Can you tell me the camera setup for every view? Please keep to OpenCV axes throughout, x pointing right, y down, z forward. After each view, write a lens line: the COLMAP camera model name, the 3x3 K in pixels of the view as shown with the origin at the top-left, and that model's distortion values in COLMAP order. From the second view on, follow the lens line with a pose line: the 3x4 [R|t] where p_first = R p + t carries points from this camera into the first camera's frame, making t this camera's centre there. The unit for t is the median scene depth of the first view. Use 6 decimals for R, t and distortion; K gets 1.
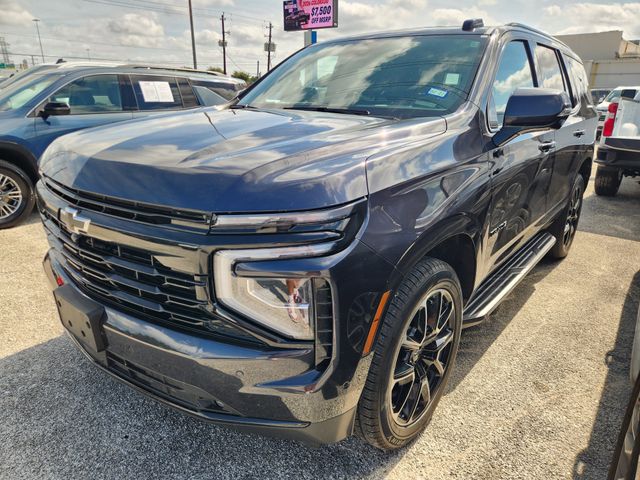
lens RADIAL K [[434.2, 0, 322.4], [0, 434.2, 237.9], [0, 0, 1]] dist [0.006426, -0.000018]
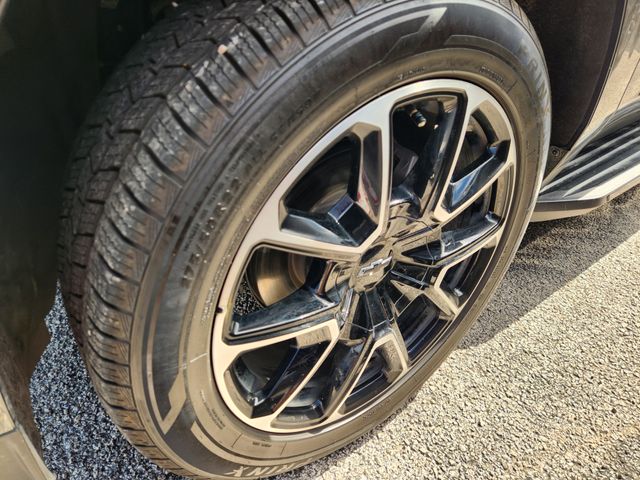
lens RADIAL K [[434.2, 0, 317.3], [0, 434.2, 238.9], [0, 0, 1]] dist [0.006426, -0.000018]
pose [[0.967739, 0.139836, -0.209588, 0.225902], [-0.071180, 0.949698, 0.304971, 0.121886], [0.241691, -0.280214, 0.929013, 0.596198]]
